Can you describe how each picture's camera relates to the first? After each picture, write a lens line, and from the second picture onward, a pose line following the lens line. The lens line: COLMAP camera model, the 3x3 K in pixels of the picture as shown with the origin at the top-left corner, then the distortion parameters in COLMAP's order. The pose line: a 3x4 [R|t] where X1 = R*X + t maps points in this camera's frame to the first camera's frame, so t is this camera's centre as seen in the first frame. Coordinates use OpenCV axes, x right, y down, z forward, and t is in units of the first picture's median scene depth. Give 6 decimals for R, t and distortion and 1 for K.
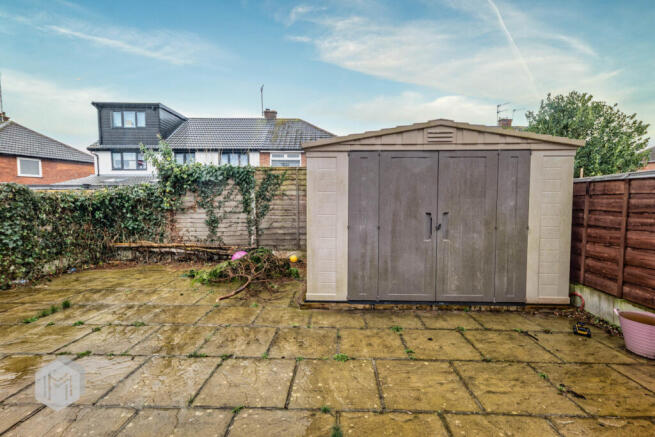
lens RADIAL K [[290.8, 0, 329.1], [0, 290.8, 208.8], [0, 0, 1]] dist [0.001843, 0.000056]
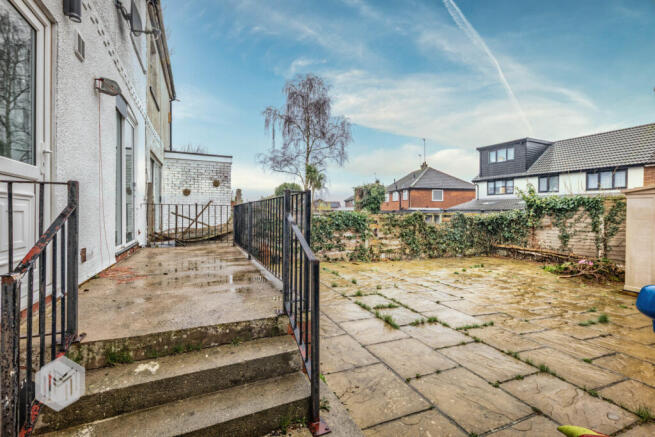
lens RADIAL K [[290.8, 0, 327.3], [0, 290.8, 216.3], [0, 0, 1]] dist [0.001843, 0.000056]
pose [[0.440685, 0.019888, -0.897441, 0.356425], [-0.046918, 0.998898, -0.000902, -0.000101], [0.896435, 0.042504, 0.441133, -0.653404]]
